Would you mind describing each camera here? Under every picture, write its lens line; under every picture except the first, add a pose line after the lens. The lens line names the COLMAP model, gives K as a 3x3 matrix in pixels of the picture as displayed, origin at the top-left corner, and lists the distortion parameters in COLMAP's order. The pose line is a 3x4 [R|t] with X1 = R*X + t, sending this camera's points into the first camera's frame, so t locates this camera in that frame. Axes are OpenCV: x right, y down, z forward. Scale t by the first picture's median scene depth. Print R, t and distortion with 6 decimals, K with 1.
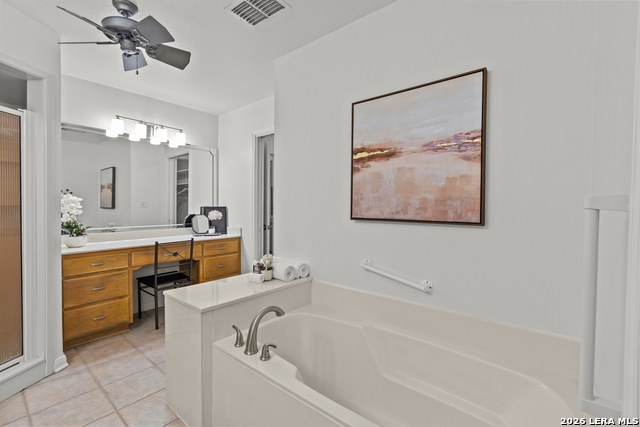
lens RADIAL K [[281.1, 0, 316.2], [0, 281.1, 210.9], [0, 0, 1]] dist [-0.001151, 0.000049]
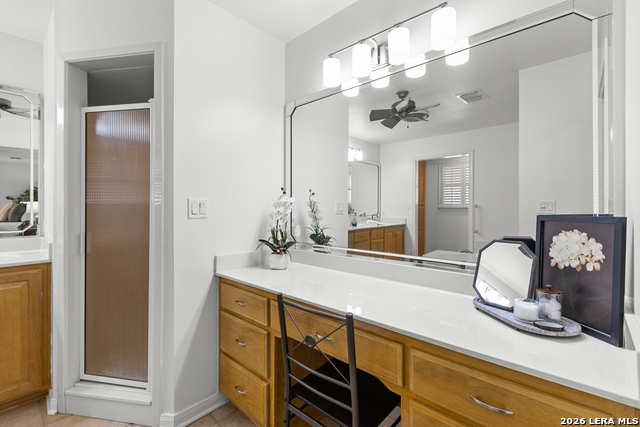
lens RADIAL K [[287.9, 0, 319.9], [0, 287.9, 204.2], [0, 0, 1]] dist [0.000300, -0.000026]
pose [[-0.061153, -0.012806, -0.998046, -0.152199], [-0.019205, 0.999748, -0.011651, -0.029014], [0.997944, 0.018455, -0.061383, 1.303555]]
